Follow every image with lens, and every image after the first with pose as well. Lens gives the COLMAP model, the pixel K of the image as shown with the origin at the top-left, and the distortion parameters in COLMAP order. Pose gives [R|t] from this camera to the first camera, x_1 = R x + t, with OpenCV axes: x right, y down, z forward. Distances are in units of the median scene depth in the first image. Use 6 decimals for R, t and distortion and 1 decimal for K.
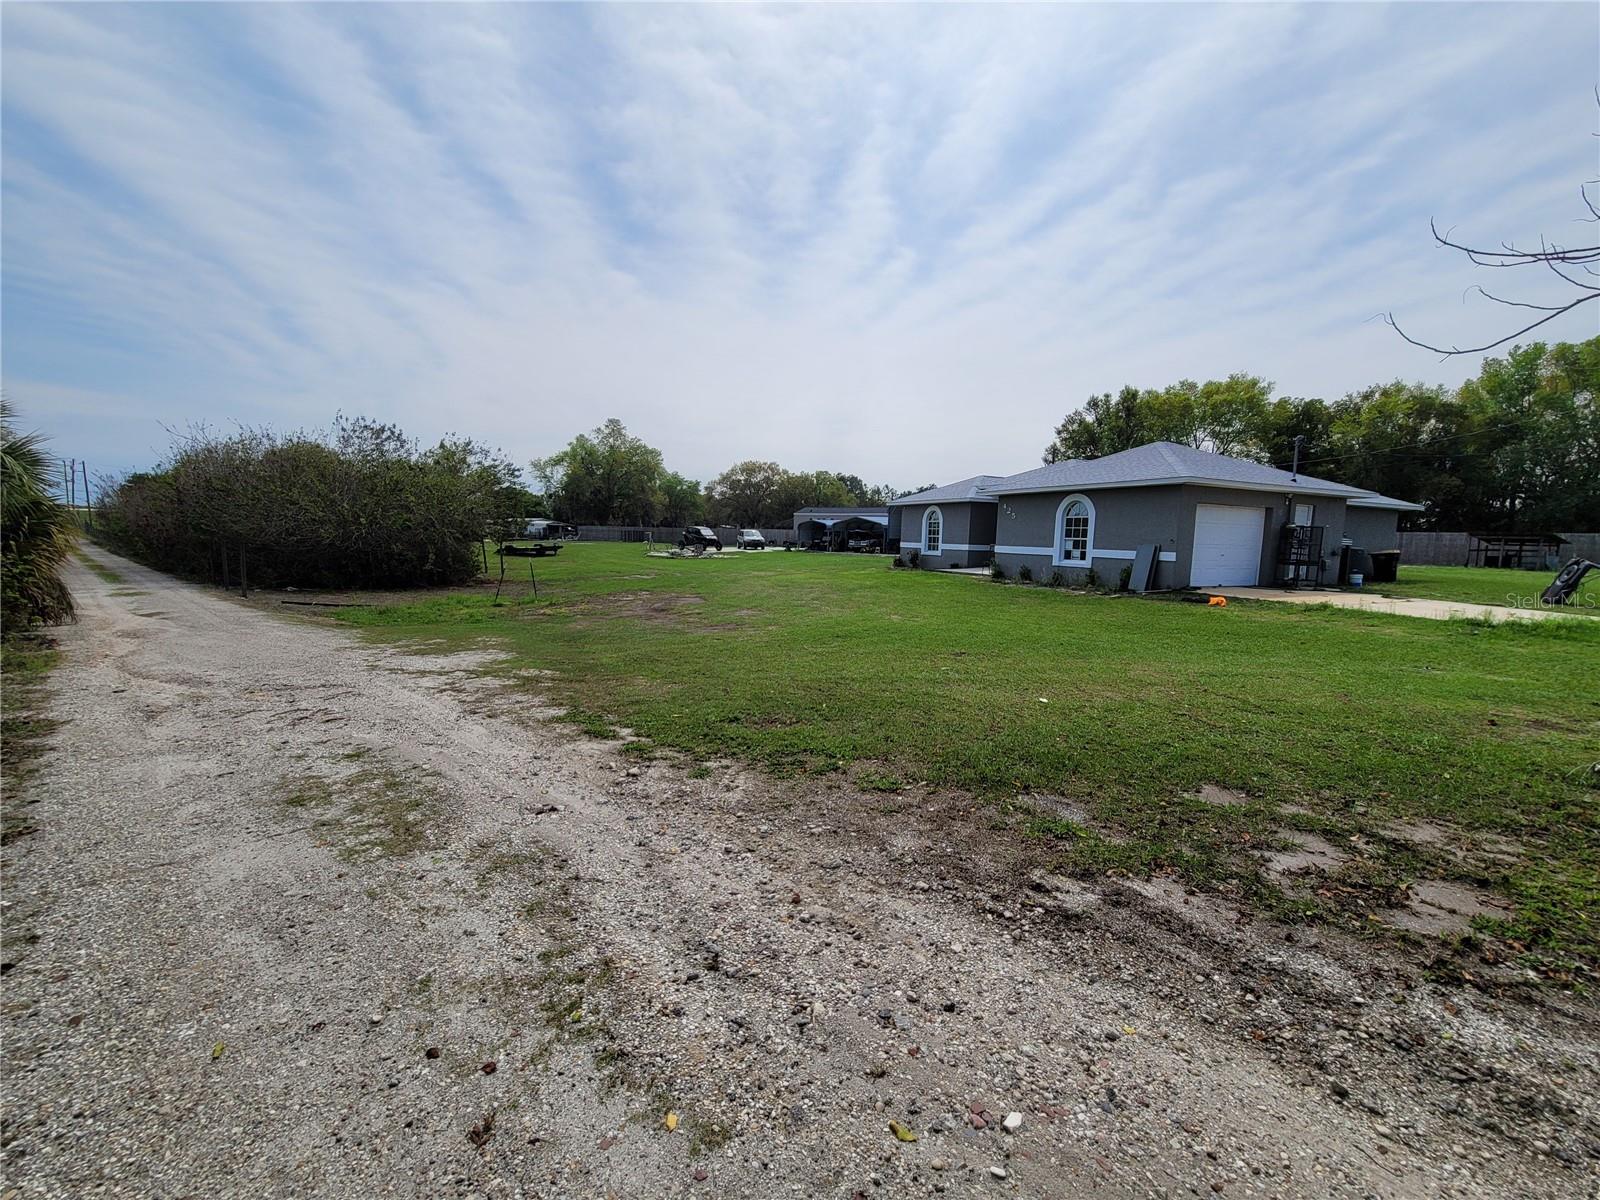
lens RADIAL K [[655.3, 0, 800.9], [0, 655.3, 625.9], [0, 0, 1]] dist [-0.002609, 0.000541]
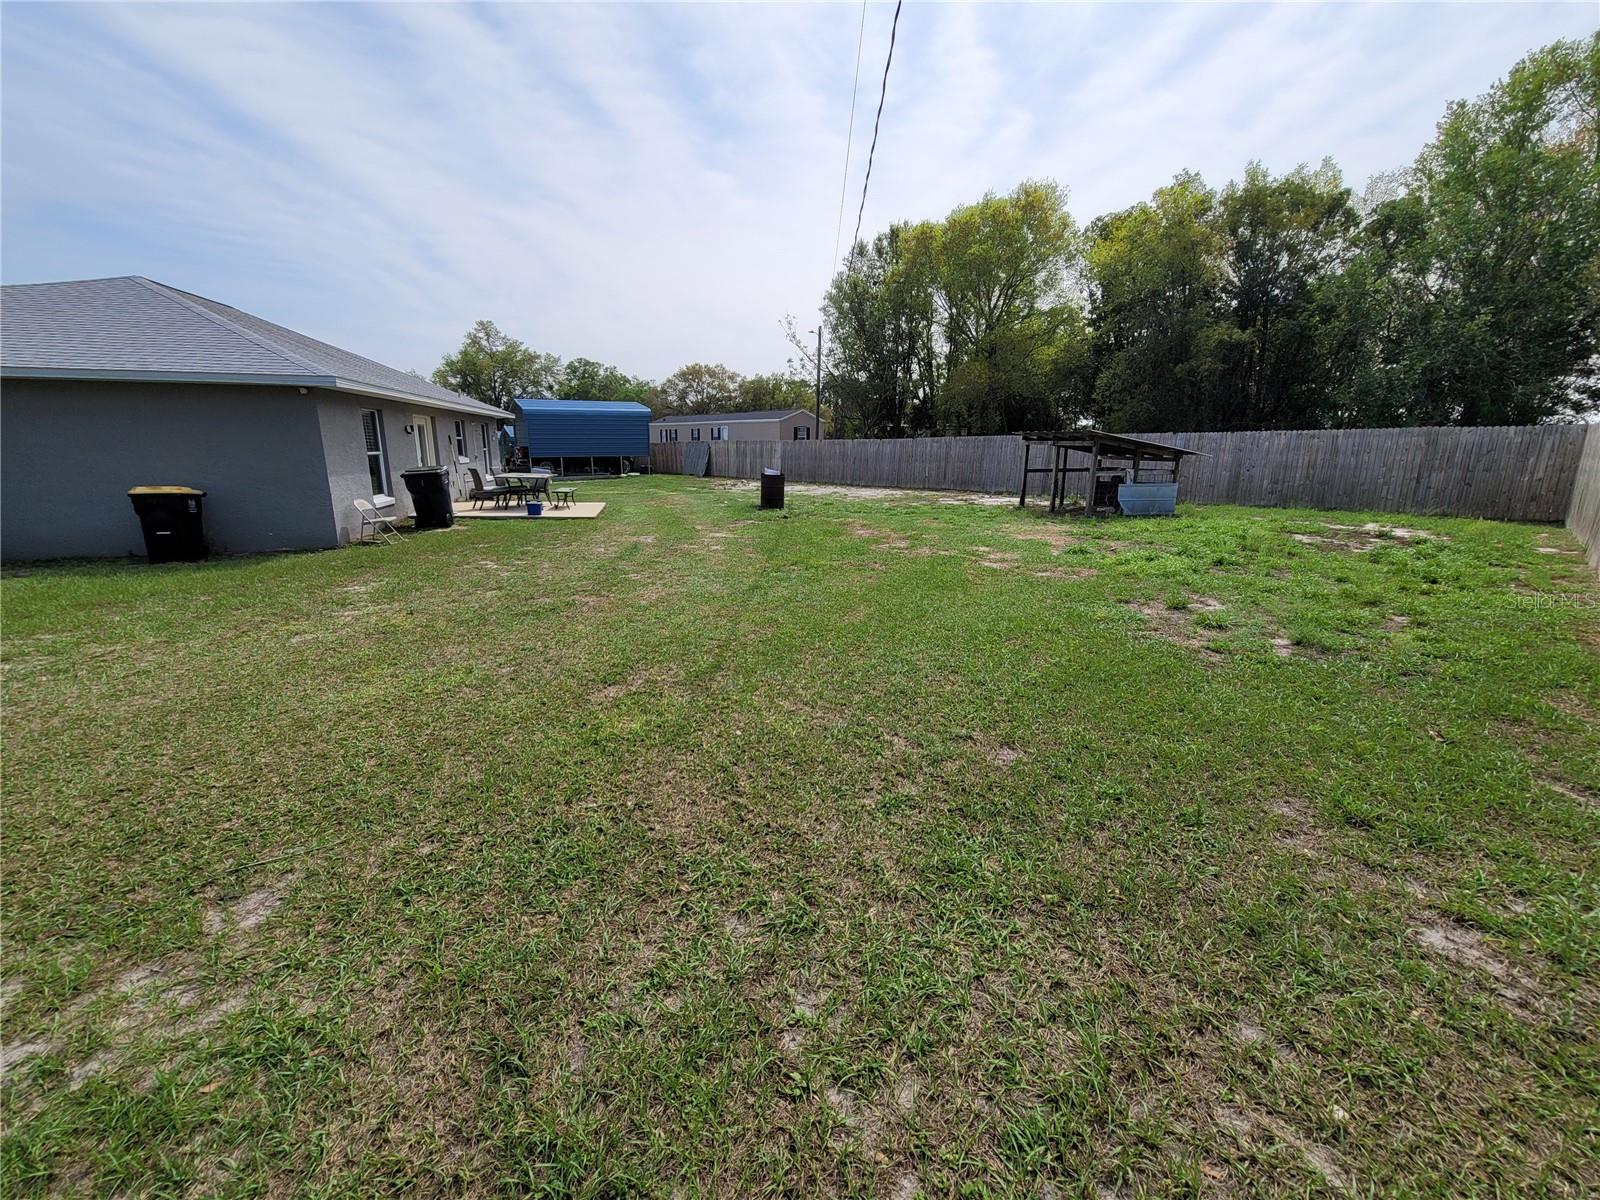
lens RADIAL K [[655.3, 0, 809.0], [0, 655.3, 589.0], [0, 0, 1]] dist [-0.002609, 0.000541]
pose [[0.979955, 0.025580, -0.197572, 0.468302], [-0.009904, 0.996752, 0.079925, -0.033027], [0.198975, -0.076366, 0.977025, 0.244096]]
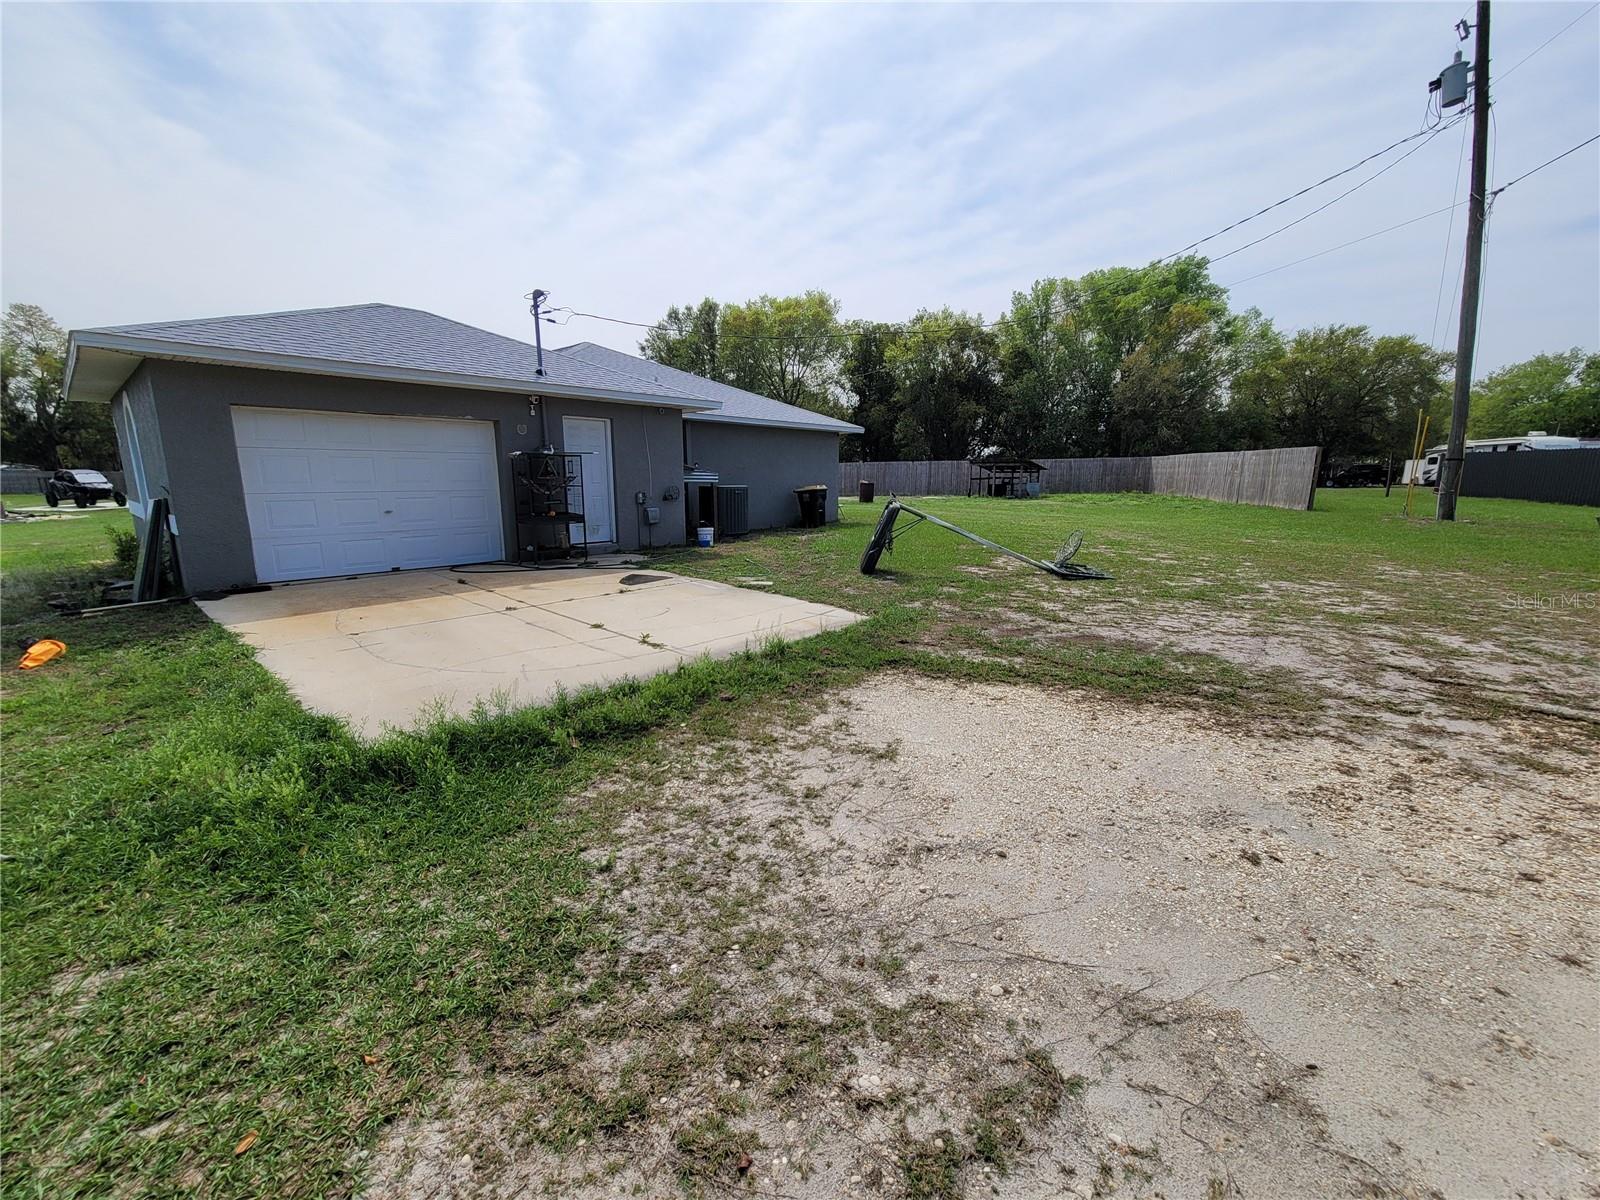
lens RADIAL K [[655.3, 0, 798.6], [0, 655.3, 600.8], [0, 0, 1]] dist [-0.002609, 0.000541]
pose [[0.914942, -0.098840, 0.391294, 0.222052], [0.075787, 0.994377, 0.073968, -0.016482], [-0.396405, -0.038021, 0.917288, 0.125156]]
